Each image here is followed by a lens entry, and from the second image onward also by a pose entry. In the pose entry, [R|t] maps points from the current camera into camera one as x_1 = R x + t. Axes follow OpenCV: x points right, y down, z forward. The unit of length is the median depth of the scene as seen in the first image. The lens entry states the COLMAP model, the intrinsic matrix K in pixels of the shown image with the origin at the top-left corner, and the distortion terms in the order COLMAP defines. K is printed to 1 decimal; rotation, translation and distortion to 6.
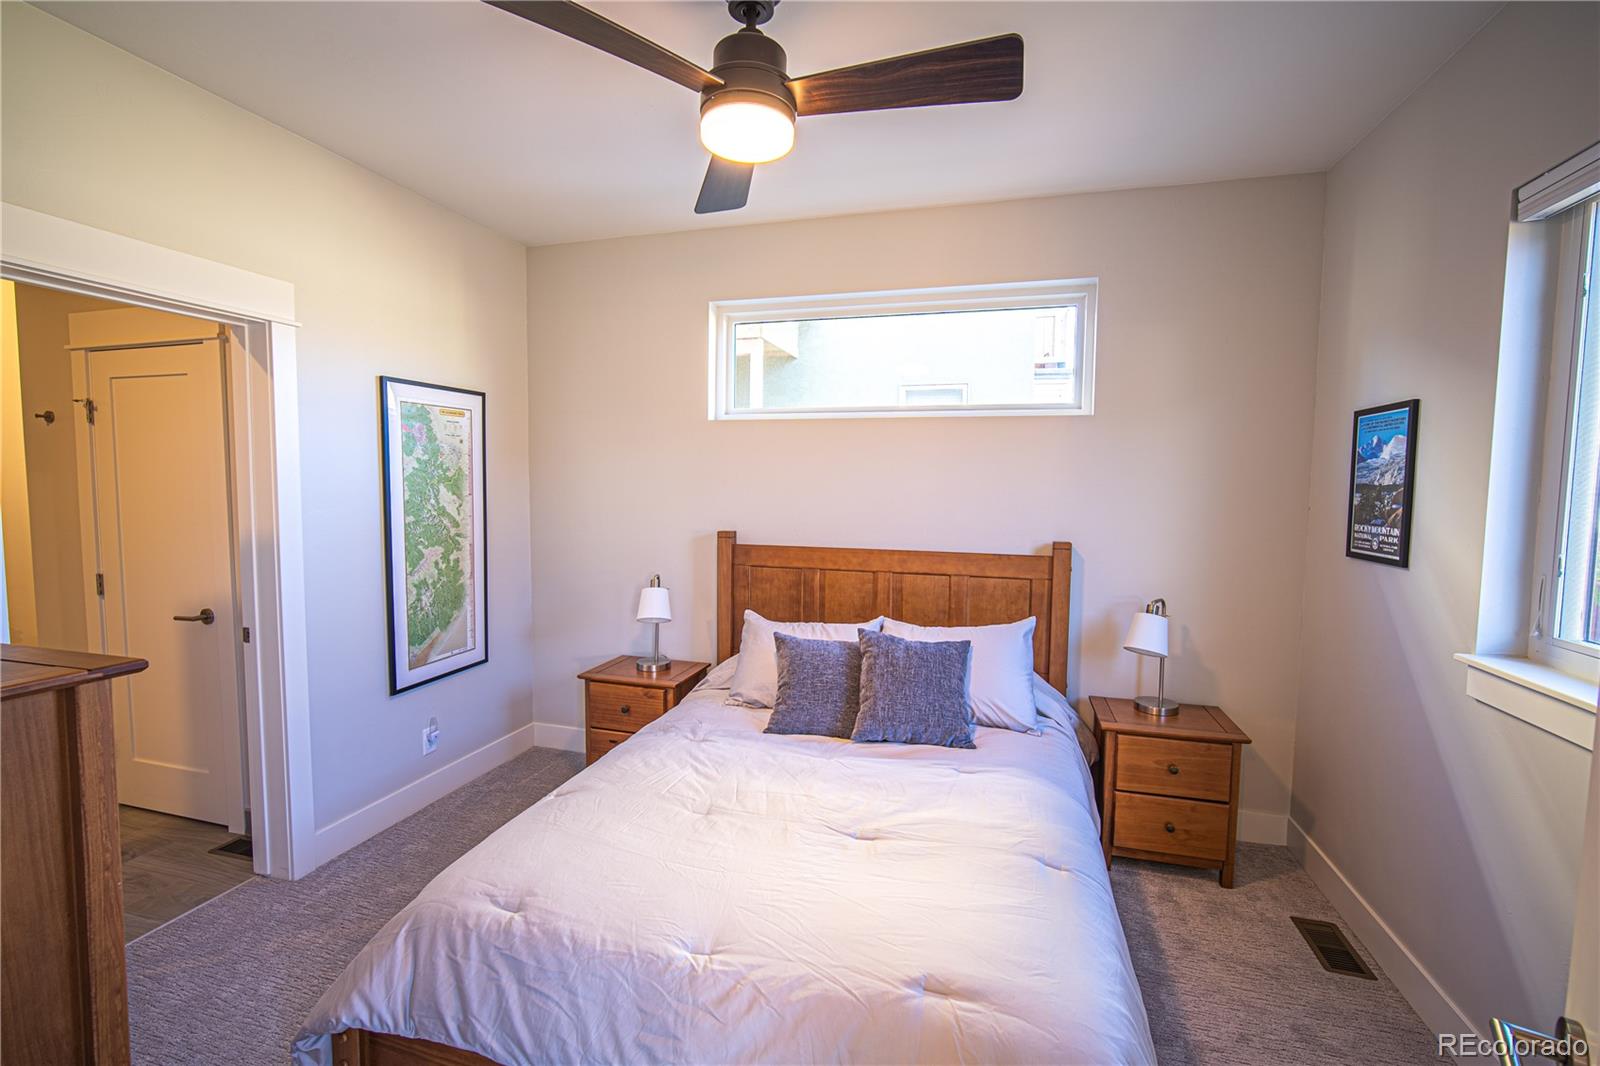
lens RADIAL K [[704.5, 0, 800.4], [0, 704.5, 529.7], [0, 0, 1]] dist [-0.002363, 0.003654]
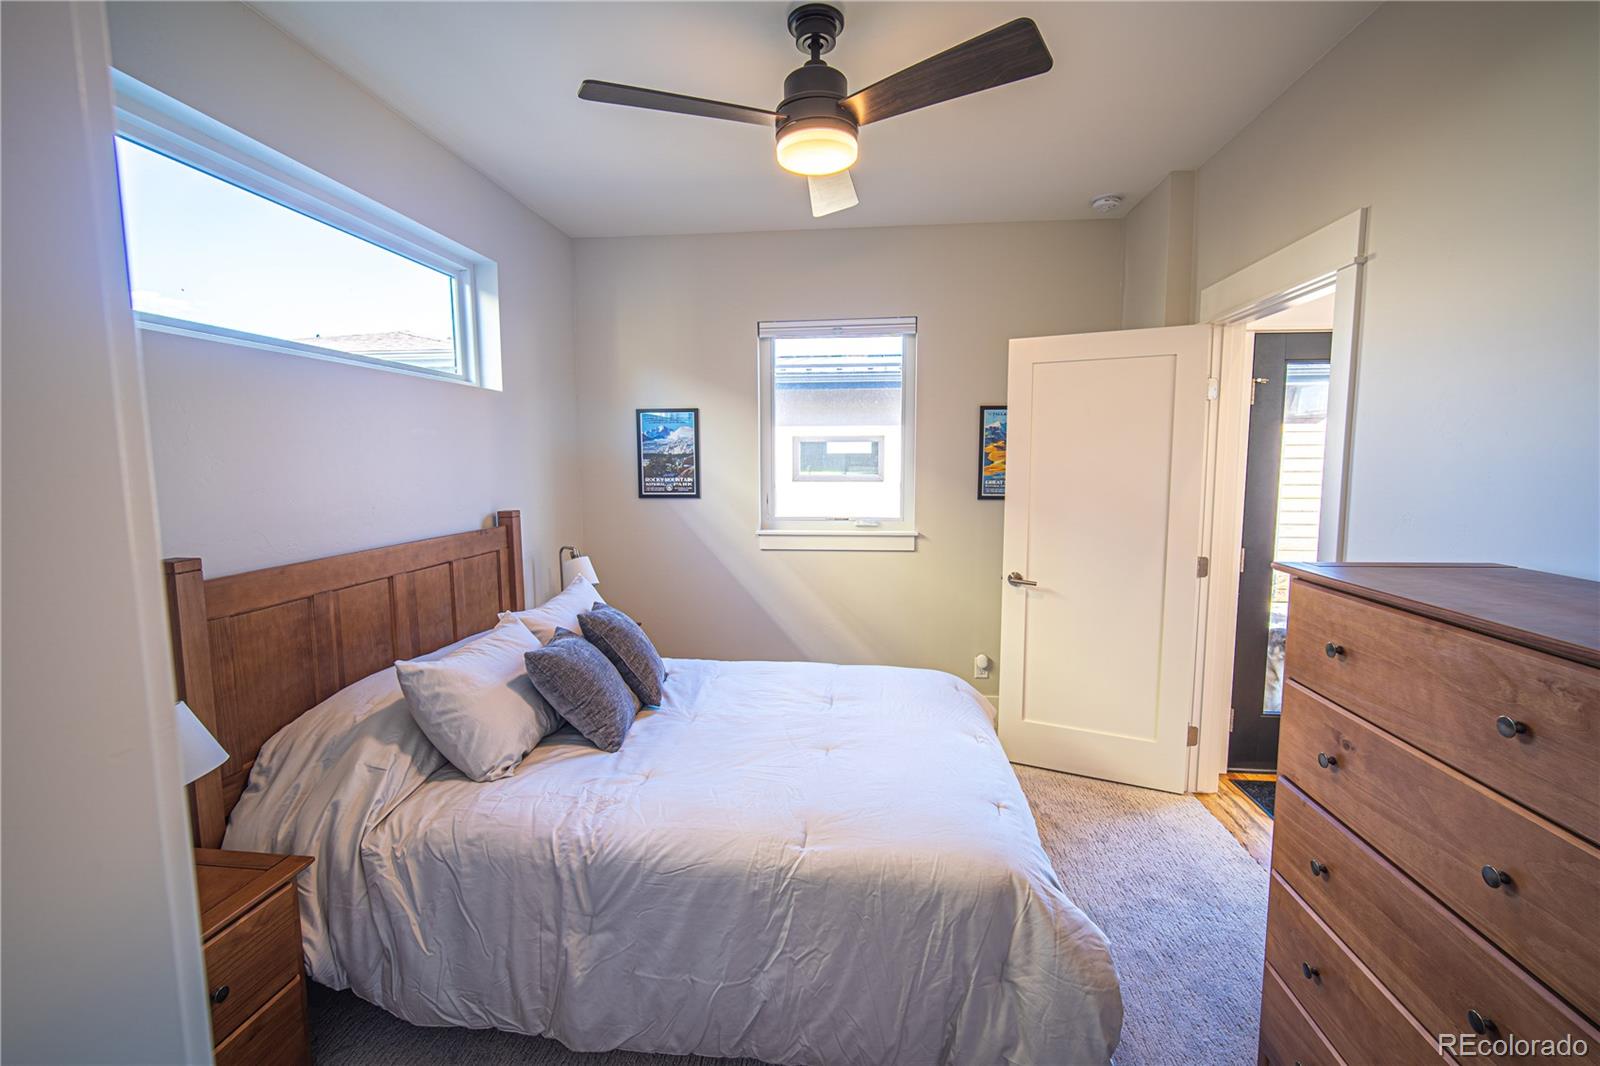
lens RADIAL K [[704.5, 0, 800.4], [0, 704.5, 529.7], [0, 0, 1]] dist [-0.002363, 0.003654]
pose [[-0.171624, -0.111263, 0.978859, -0.922589], [0.069443, 0.989764, 0.124678, -0.069163], [-0.982712, 0.089373, -0.162141, 0.927268]]
